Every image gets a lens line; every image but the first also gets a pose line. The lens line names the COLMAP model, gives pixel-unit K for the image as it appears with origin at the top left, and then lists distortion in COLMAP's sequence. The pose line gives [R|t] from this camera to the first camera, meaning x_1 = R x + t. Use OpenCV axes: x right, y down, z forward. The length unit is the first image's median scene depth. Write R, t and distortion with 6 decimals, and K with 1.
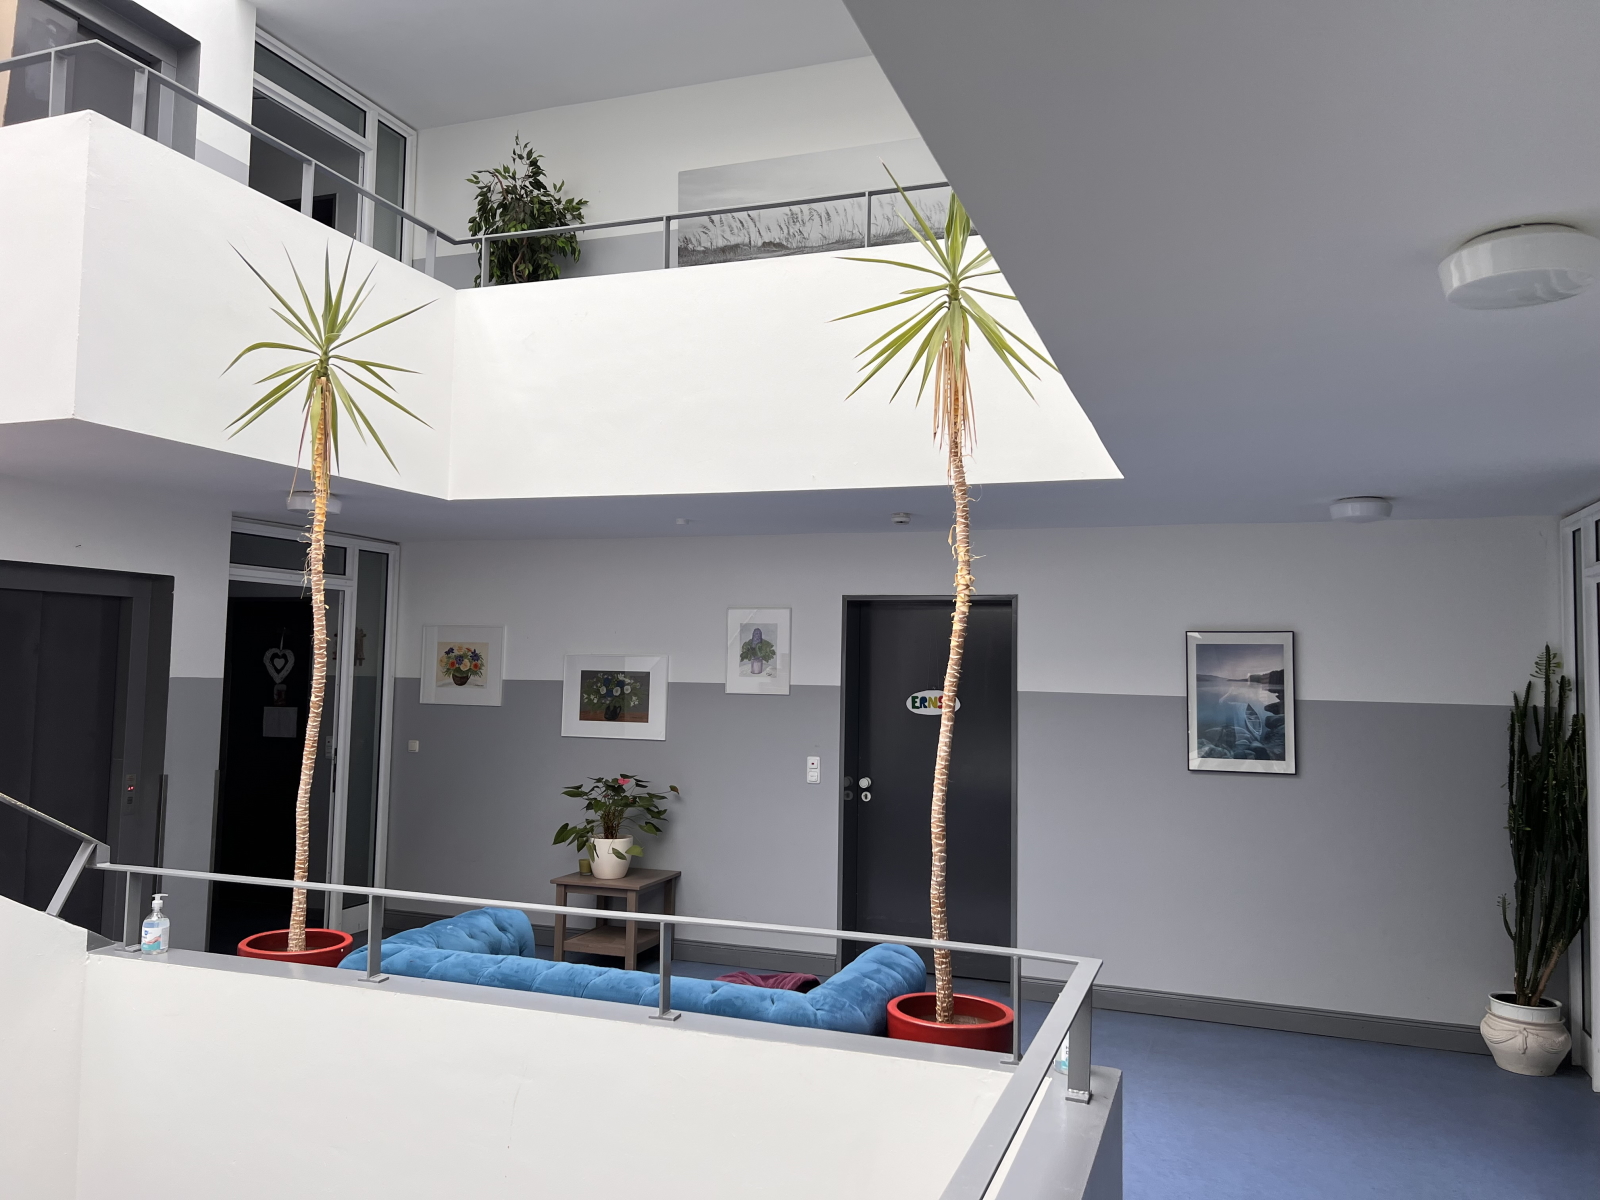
lens RADIAL K [[1188.7, 0, 800.0], [0, 1188.7, 600.0], [0, 0, 1]] dist [0.050231, -0.082053]
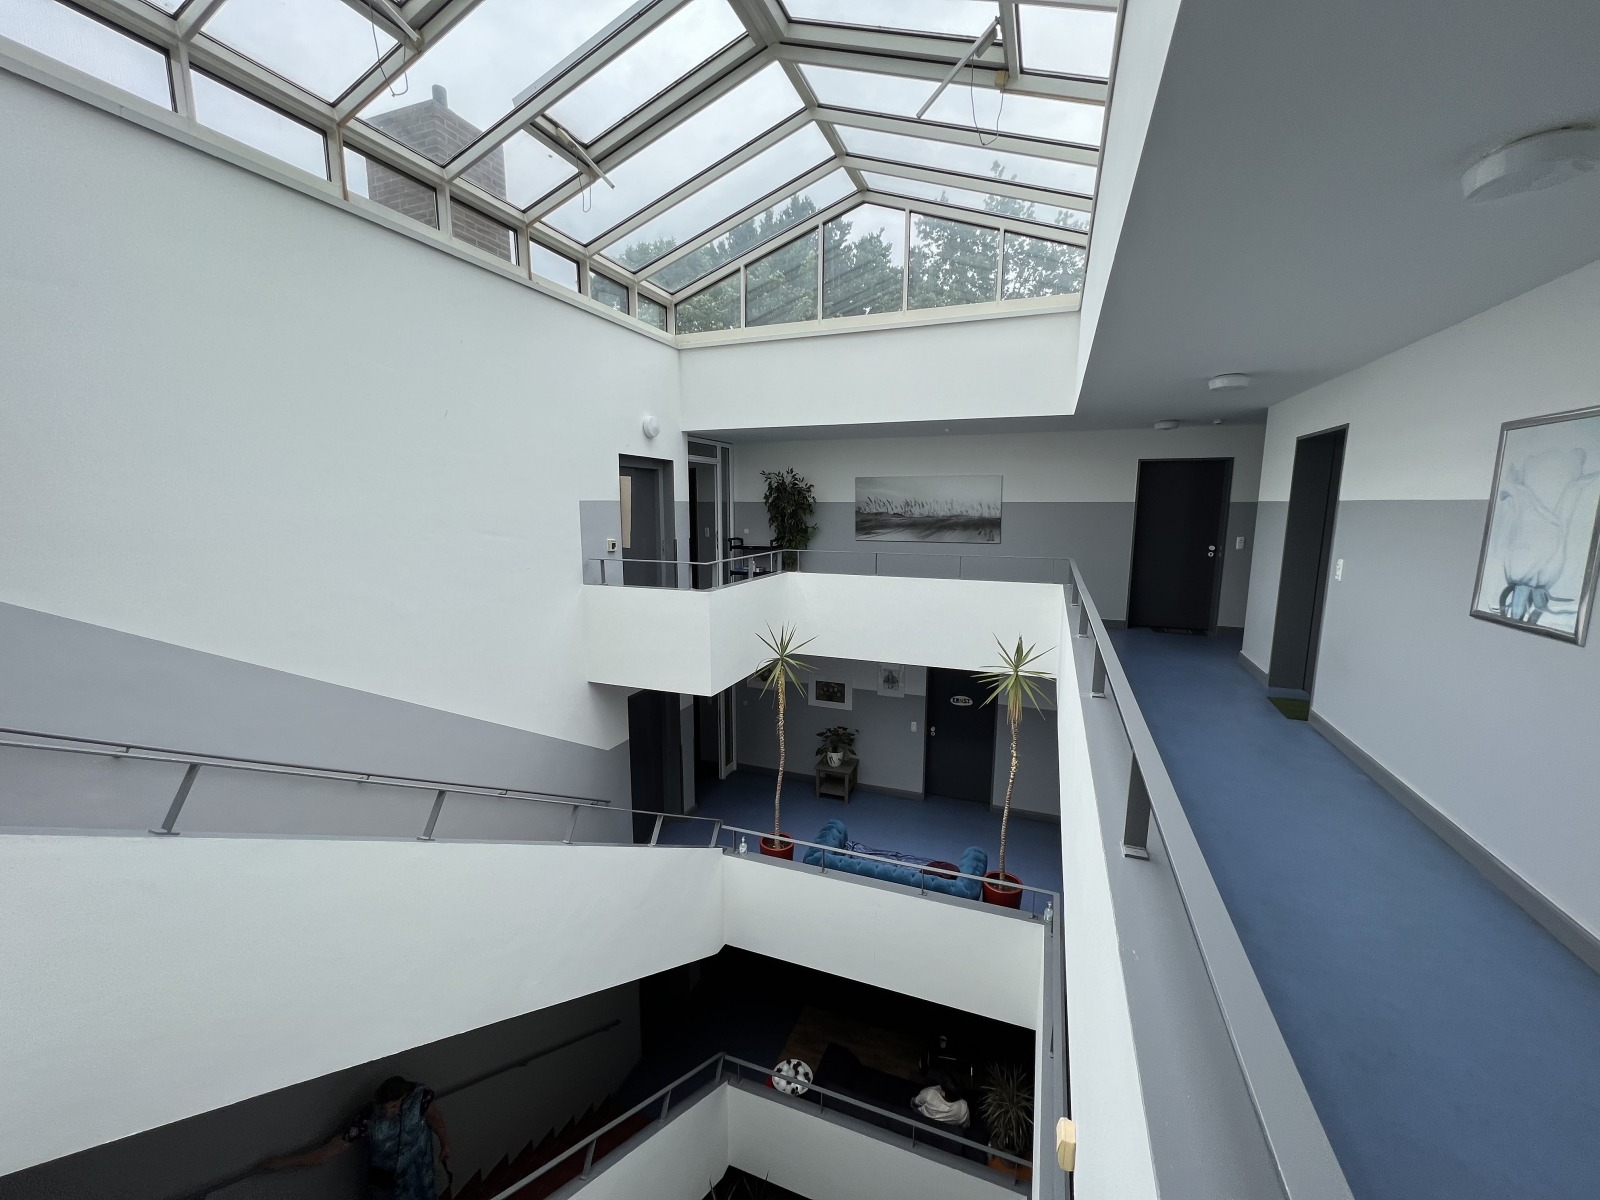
lens RADIAL K [[638.9, 0, 800.0], [0, 638.9, 600.0], [0, 0, 1]] dist [0.000367, 0.000049]
pose [[0.999748, -0.013454, -0.017994, -0.200429], [0.016947, 0.977386, 0.210781, -0.409177], [0.014752, -0.211033, 0.977368, -0.288552]]
